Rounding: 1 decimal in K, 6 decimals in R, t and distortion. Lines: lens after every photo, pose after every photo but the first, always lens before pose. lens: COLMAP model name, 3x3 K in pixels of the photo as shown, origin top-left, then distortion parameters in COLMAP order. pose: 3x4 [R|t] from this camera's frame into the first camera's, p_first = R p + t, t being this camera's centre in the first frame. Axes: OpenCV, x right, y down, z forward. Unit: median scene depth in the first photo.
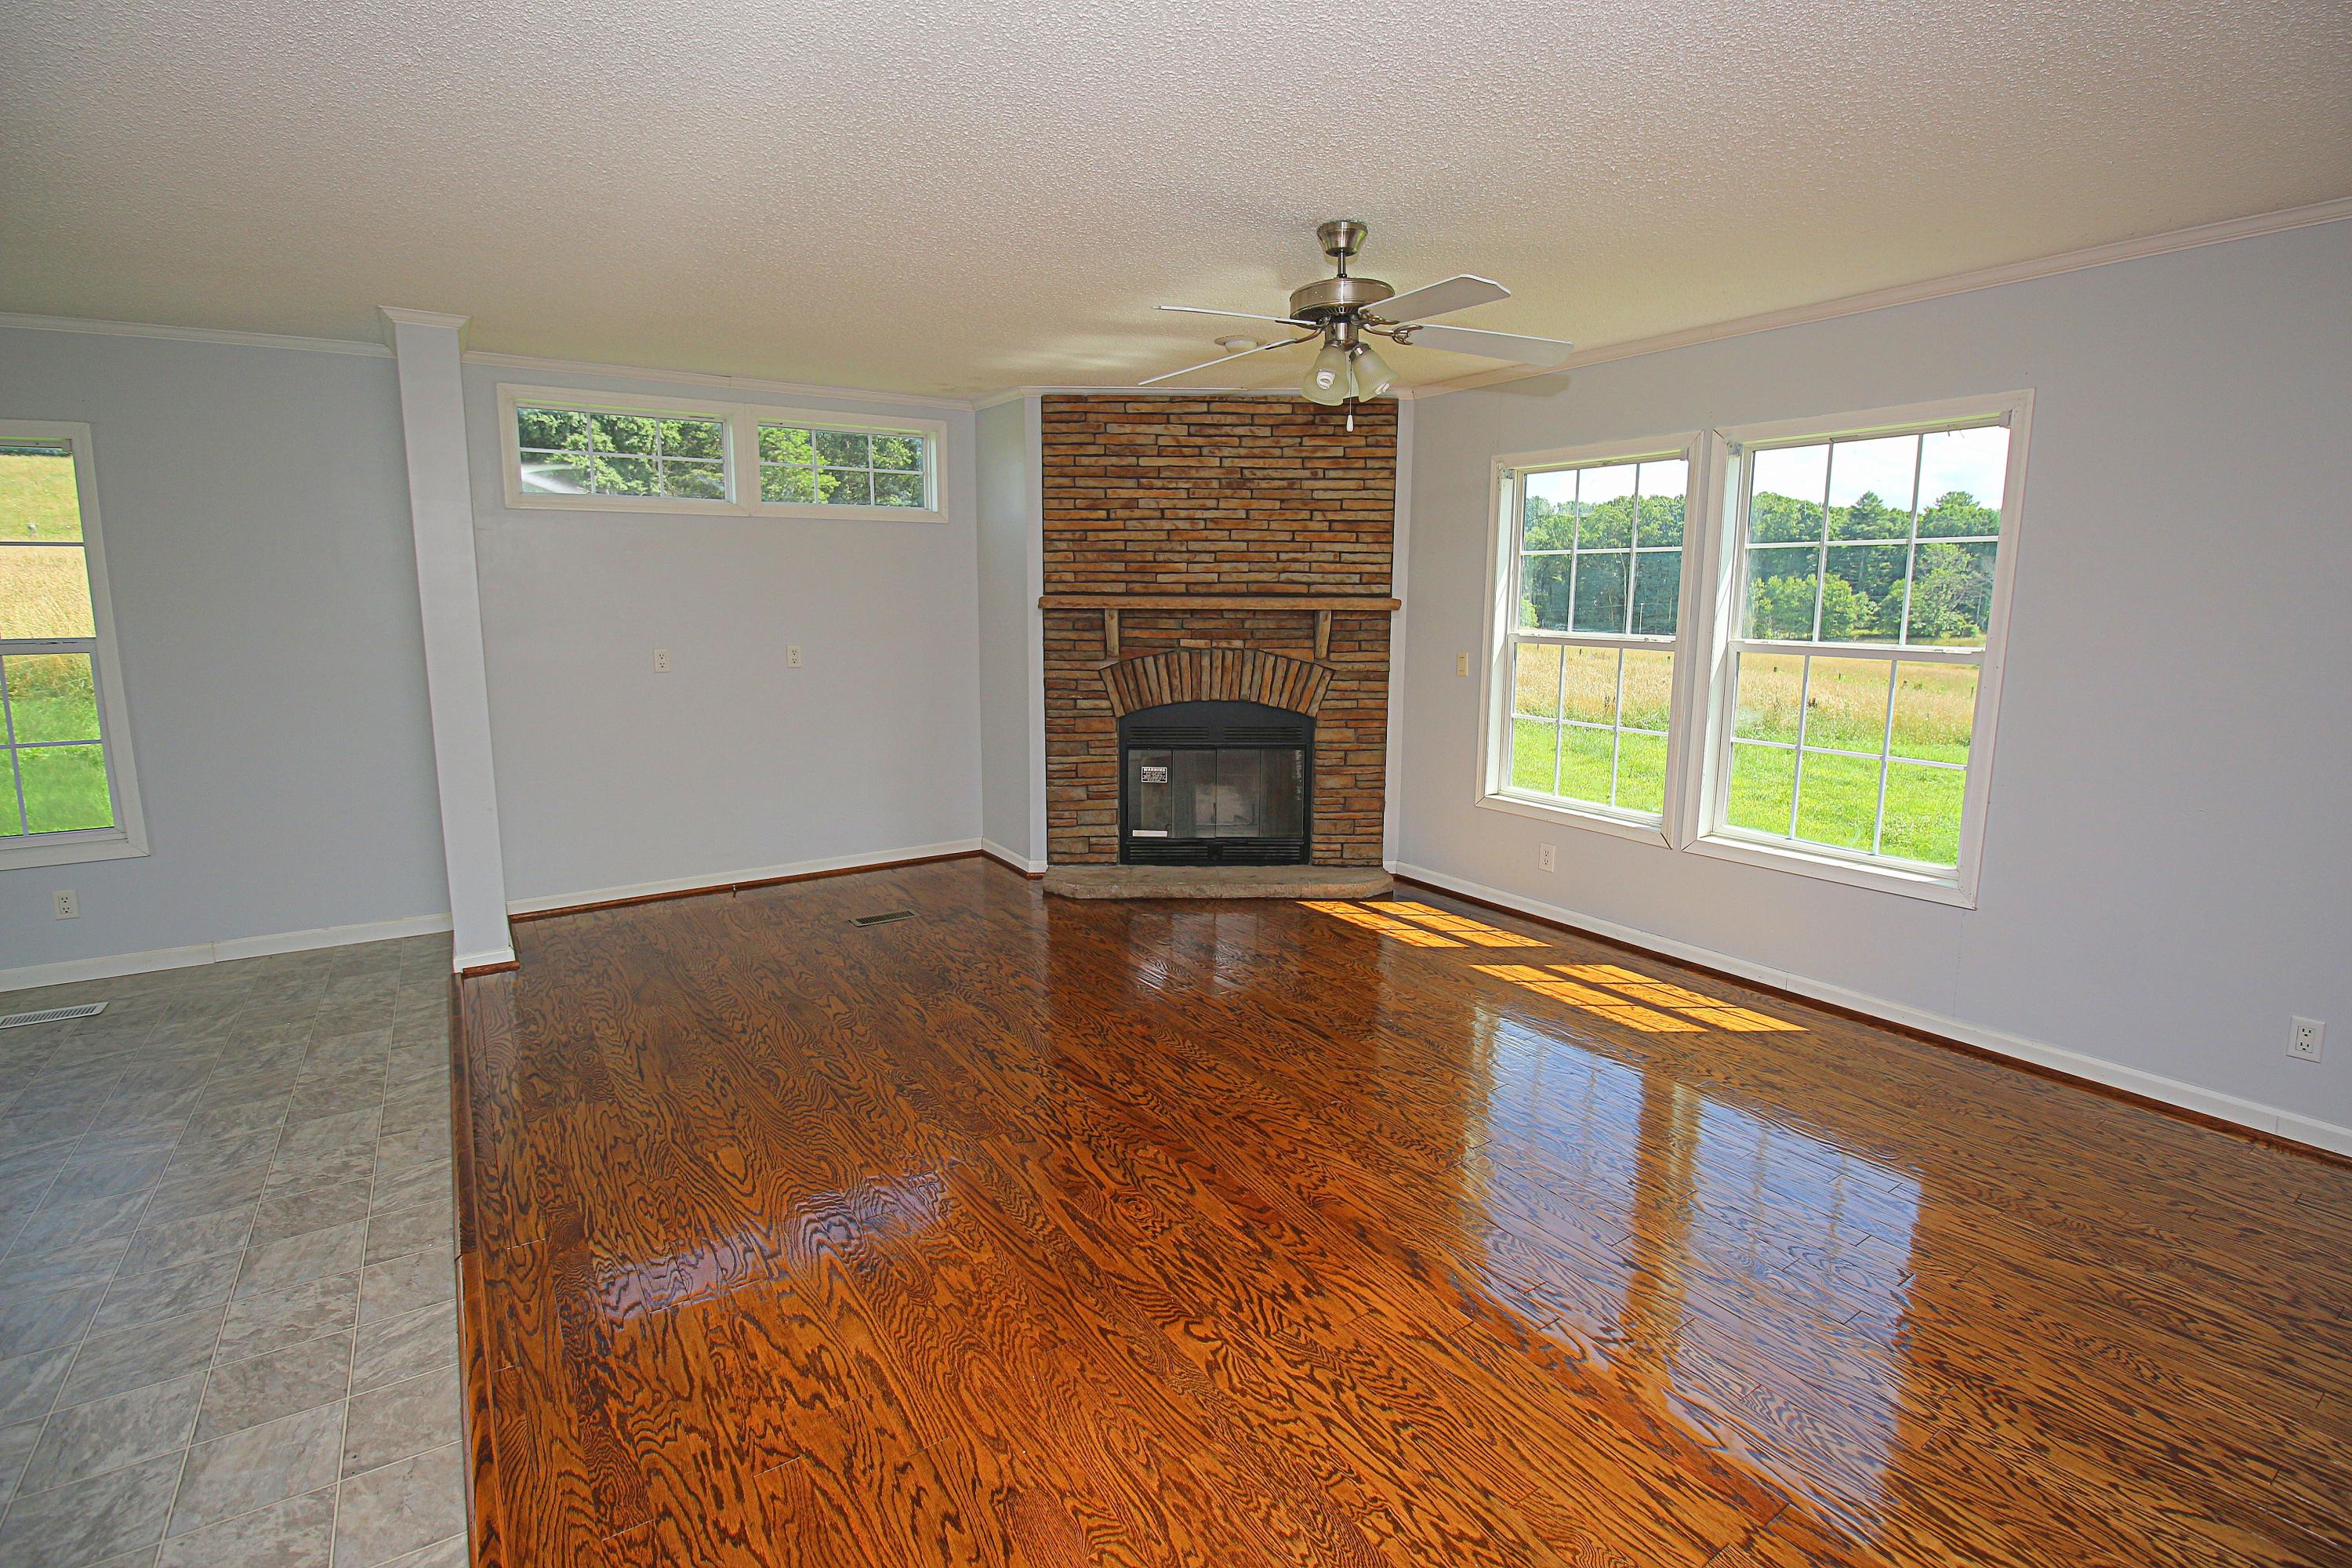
lens RADIAL K [[1087.4, 0, 1190.9], [0, 1087.4, 760.9], [0, 0, 1]] dist [-0.006132, -0.006881]
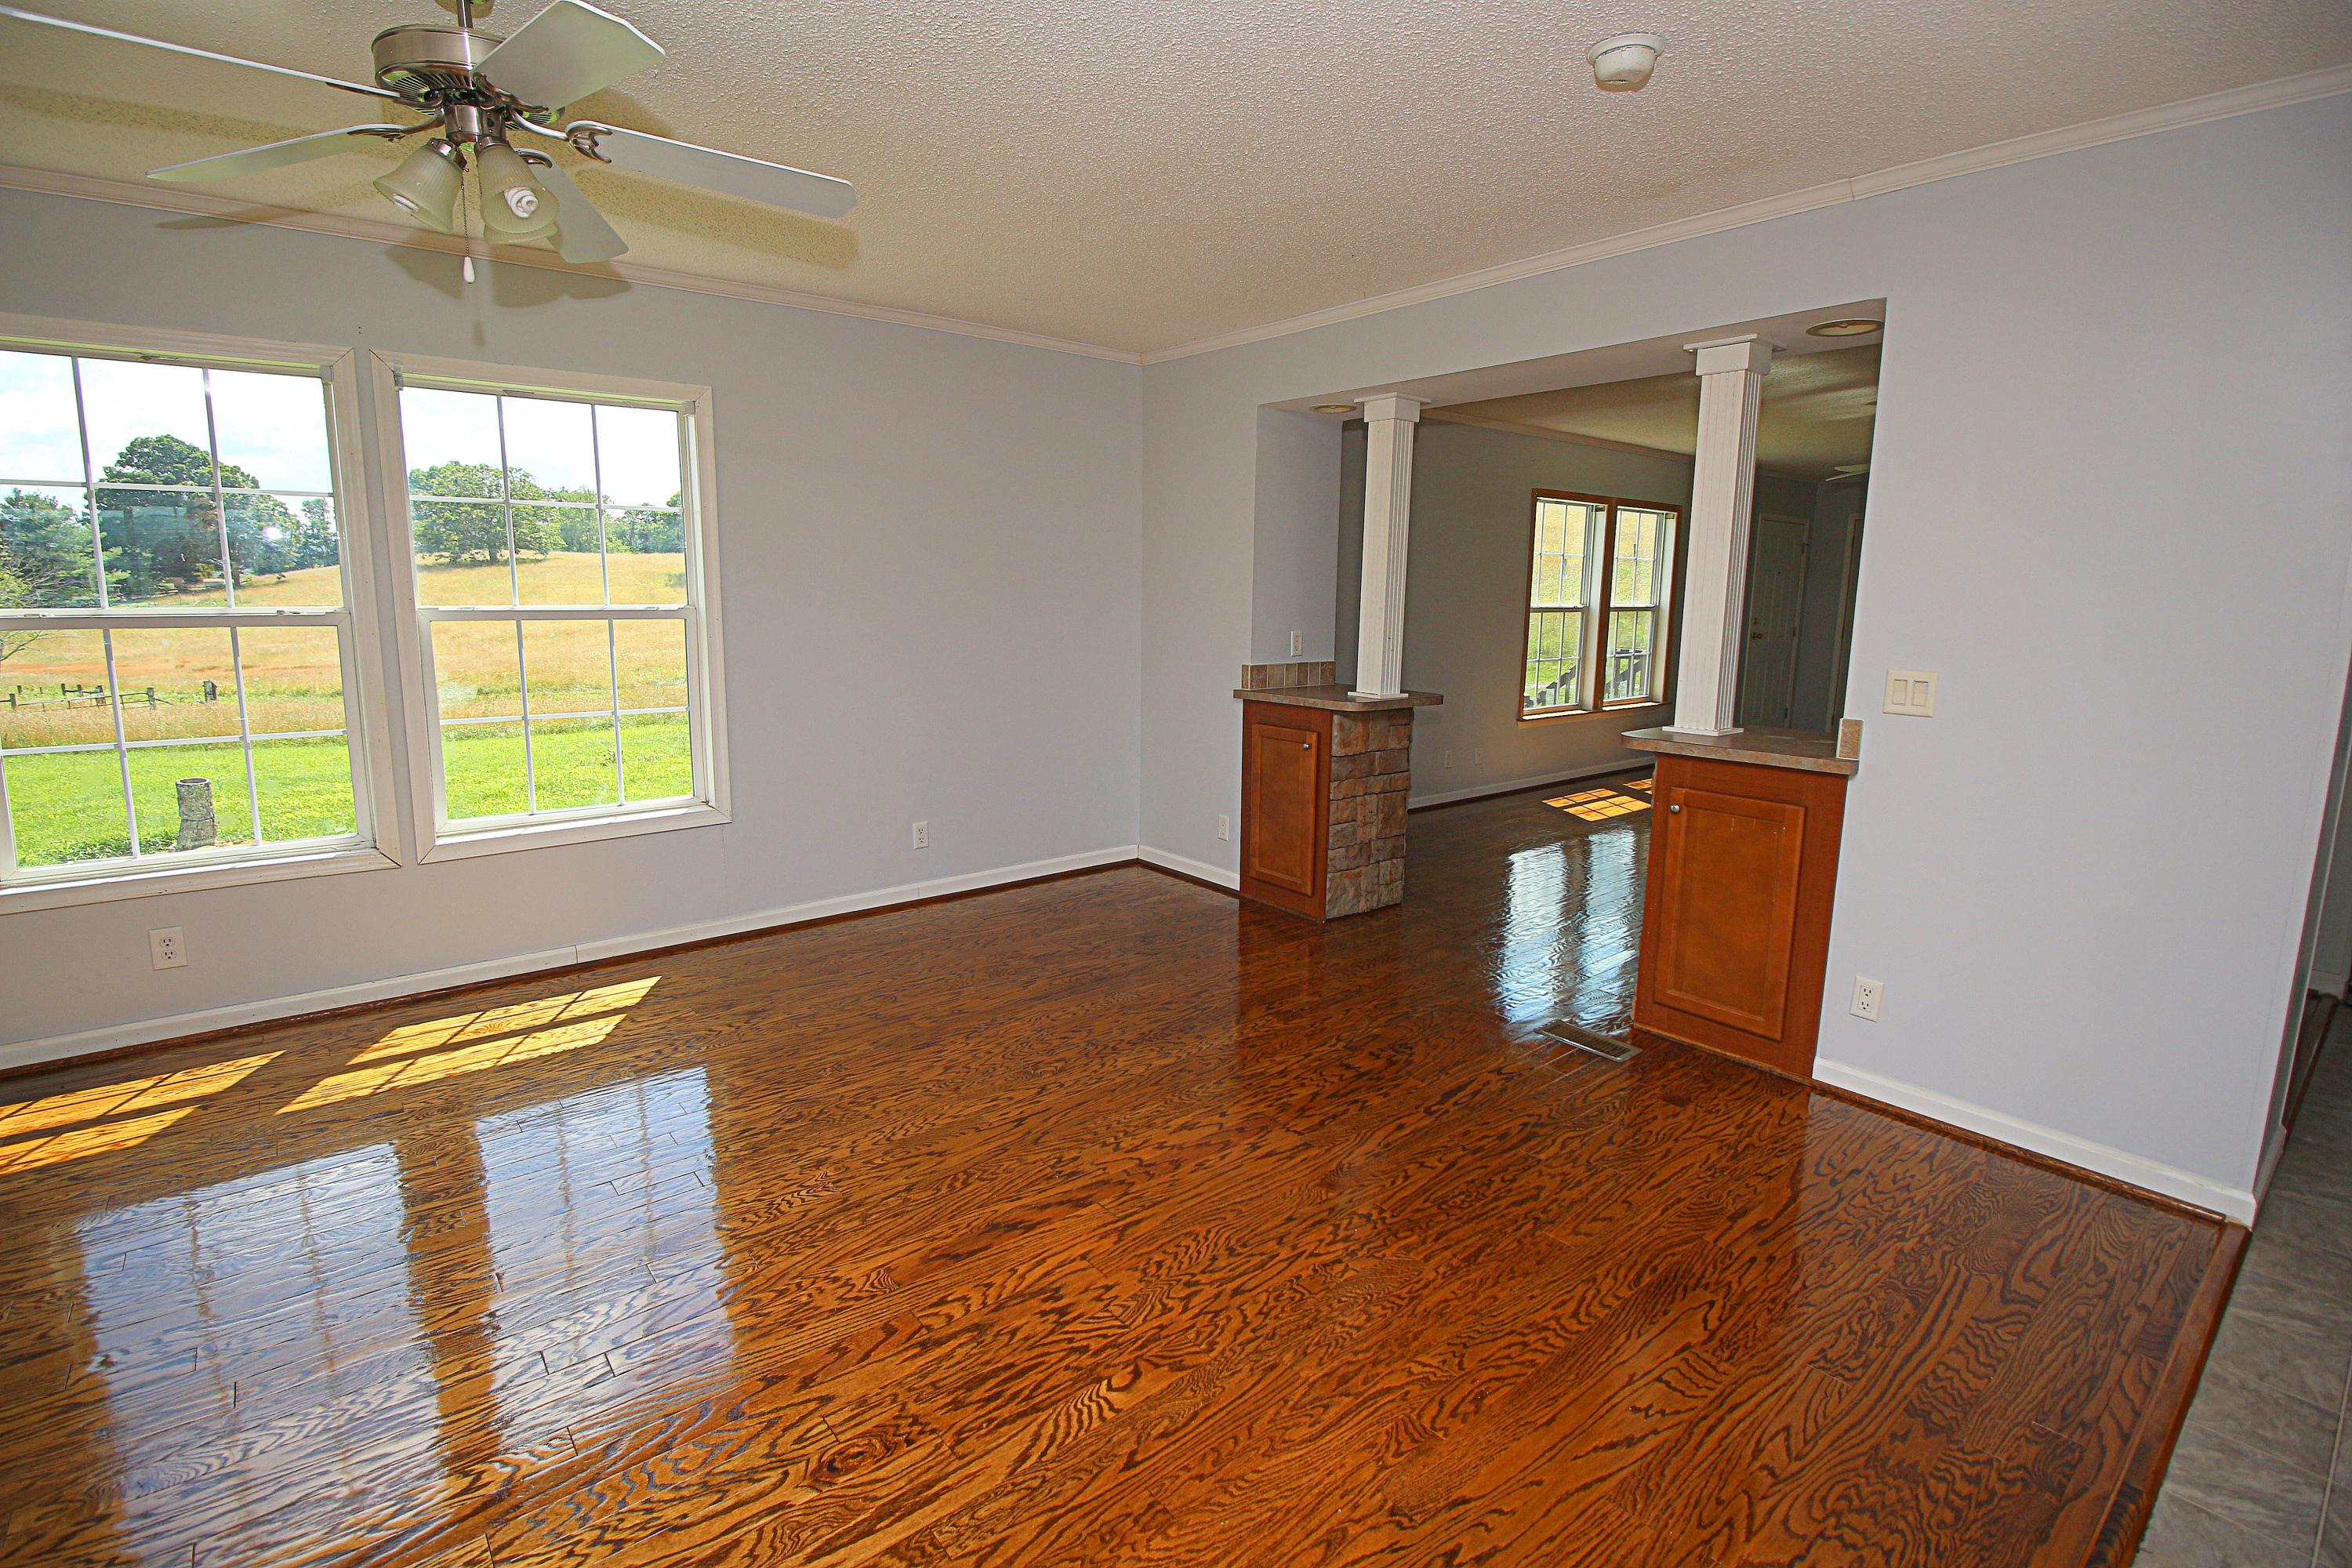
lens RADIAL K [[1087.4, 0, 1166.3], [0, 1087.4, 744.7], [0, 0, 1]] dist [-0.006132, -0.006881]
pose [[-0.085785, -0.150060, 0.984948, -0.323224], [0.142099, 0.976643, 0.161171, -0.047219], [-0.986128, 0.153786, -0.062458, 0.387380]]
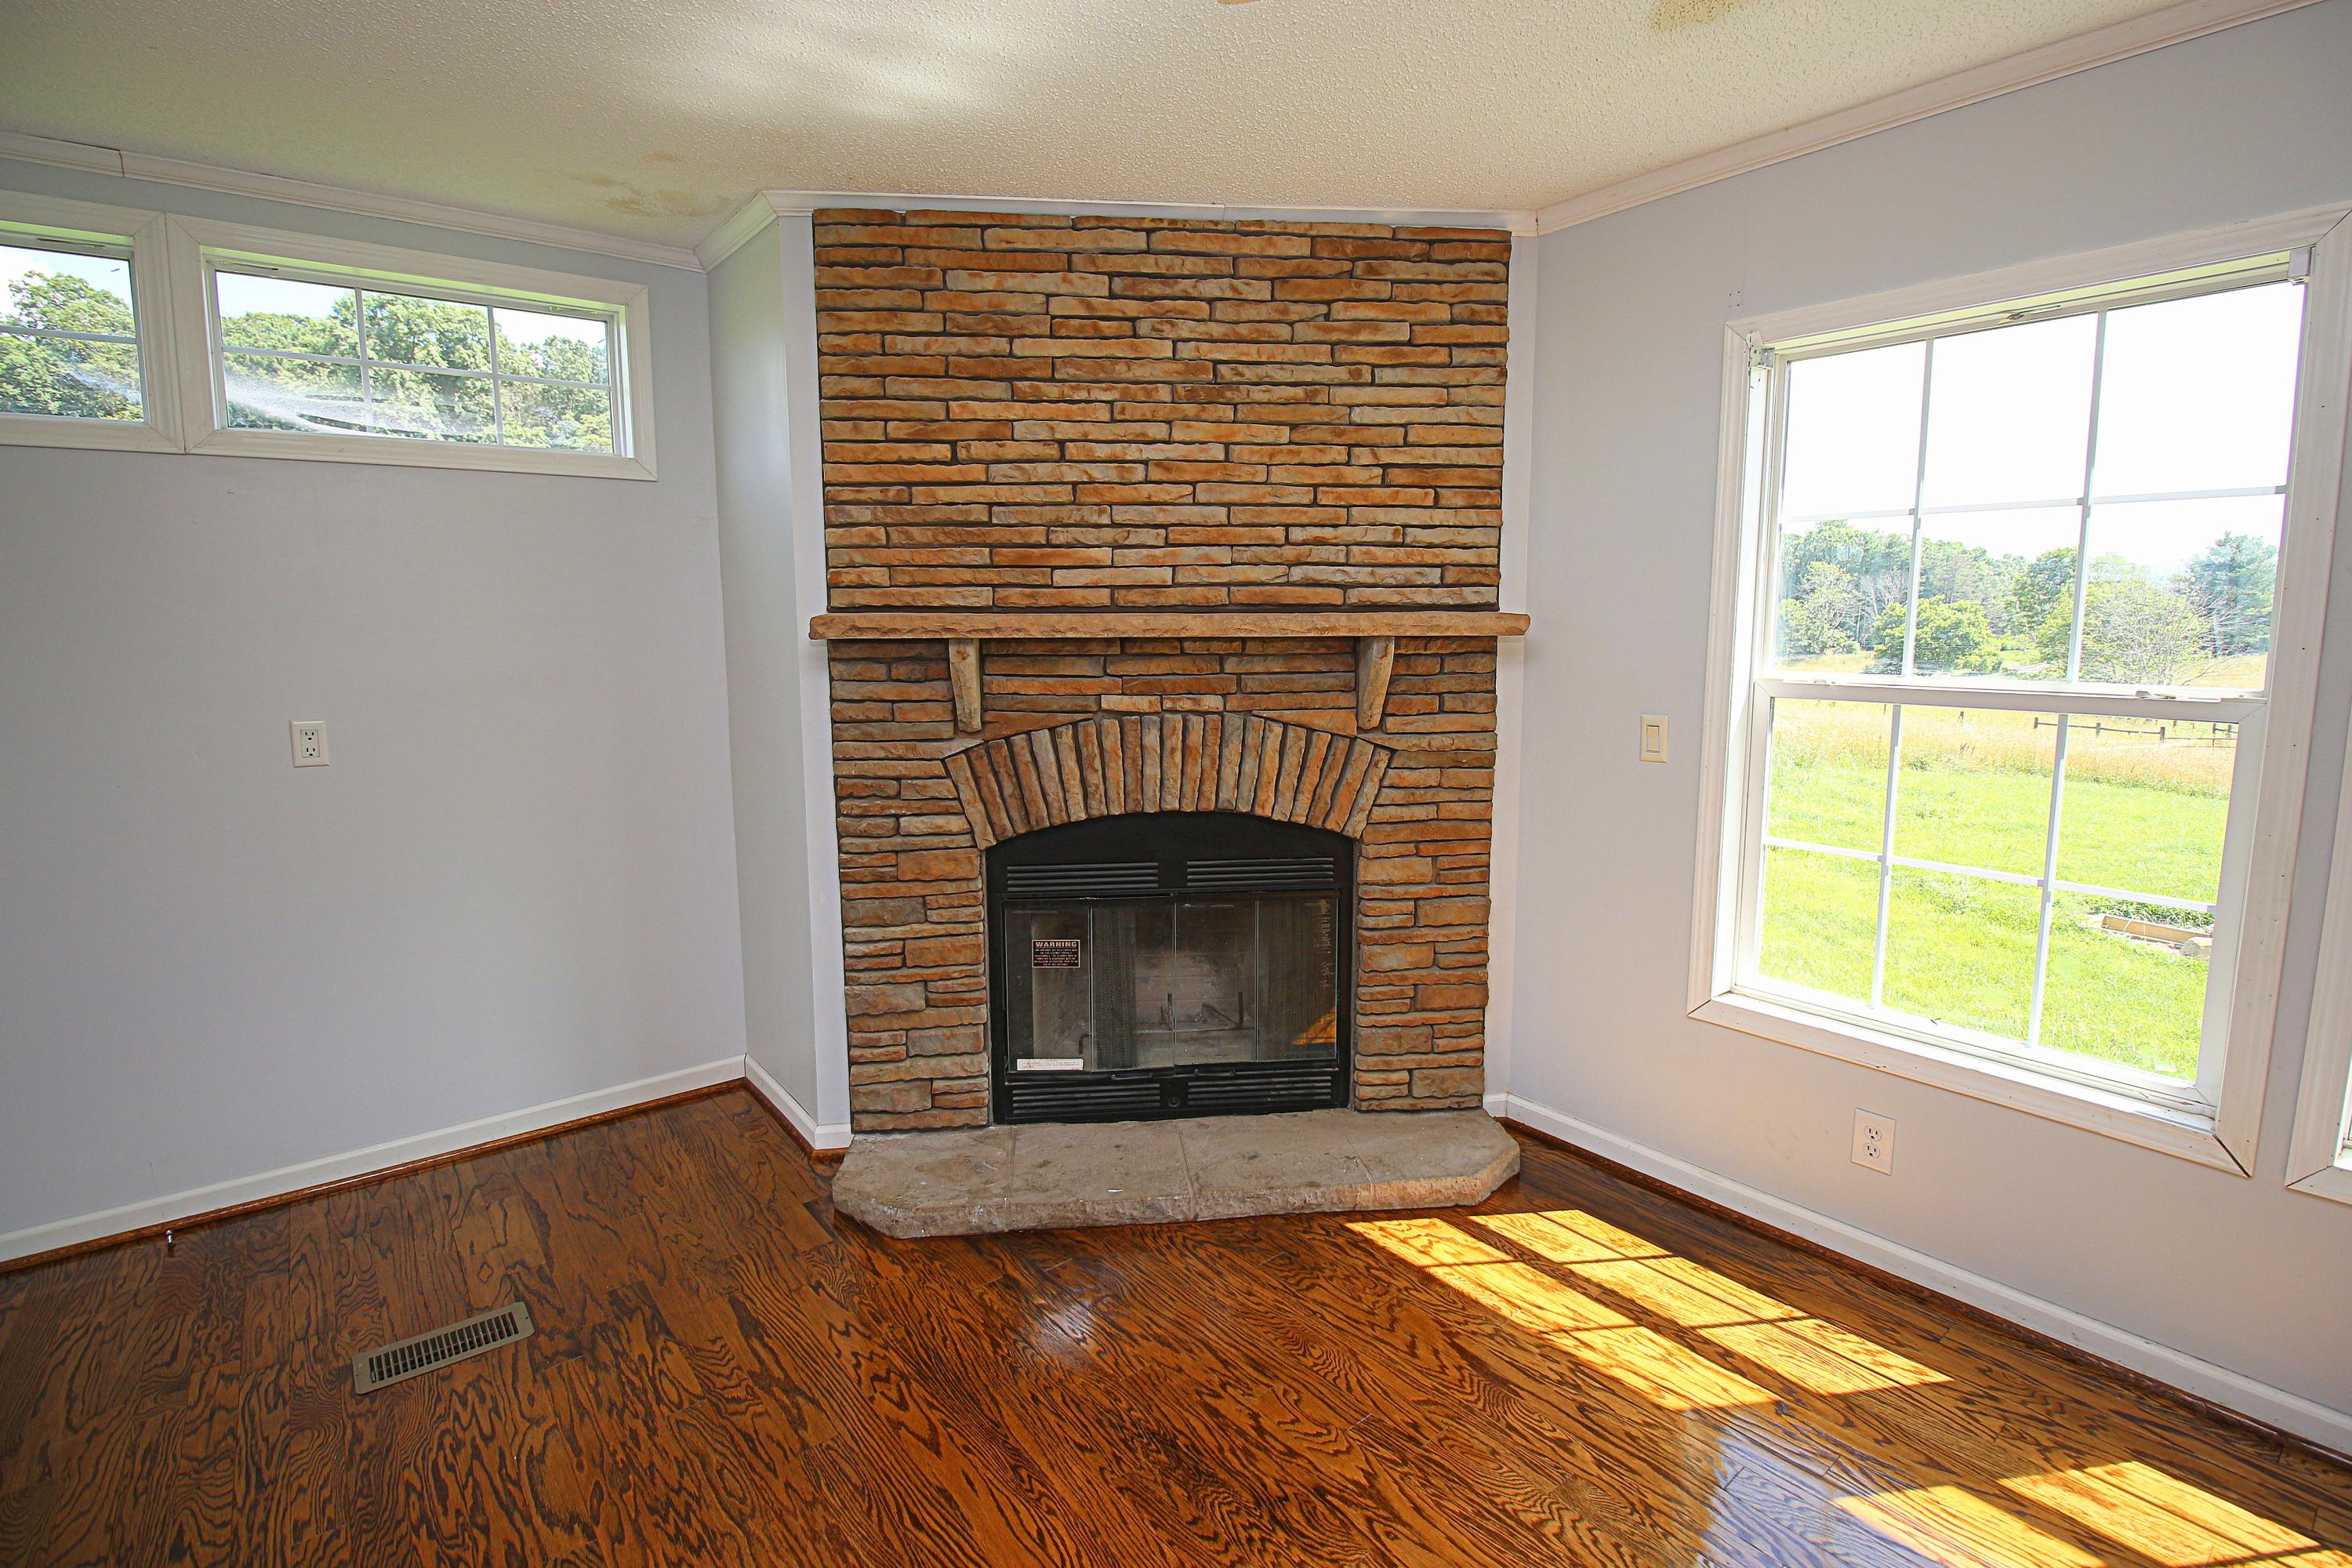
lens RADIAL K [[1087.4, 0, 1183.1], [0, 1087.4, 766.7], [0, 0, 1]] dist [-0.006132, -0.006881]
pose [[0.997043, -0.019999, 0.074199, -0.010335], [0.021320, 0.999627, -0.017055, -0.070234], [-0.073830, 0.018586, 0.997098, 0.495502]]
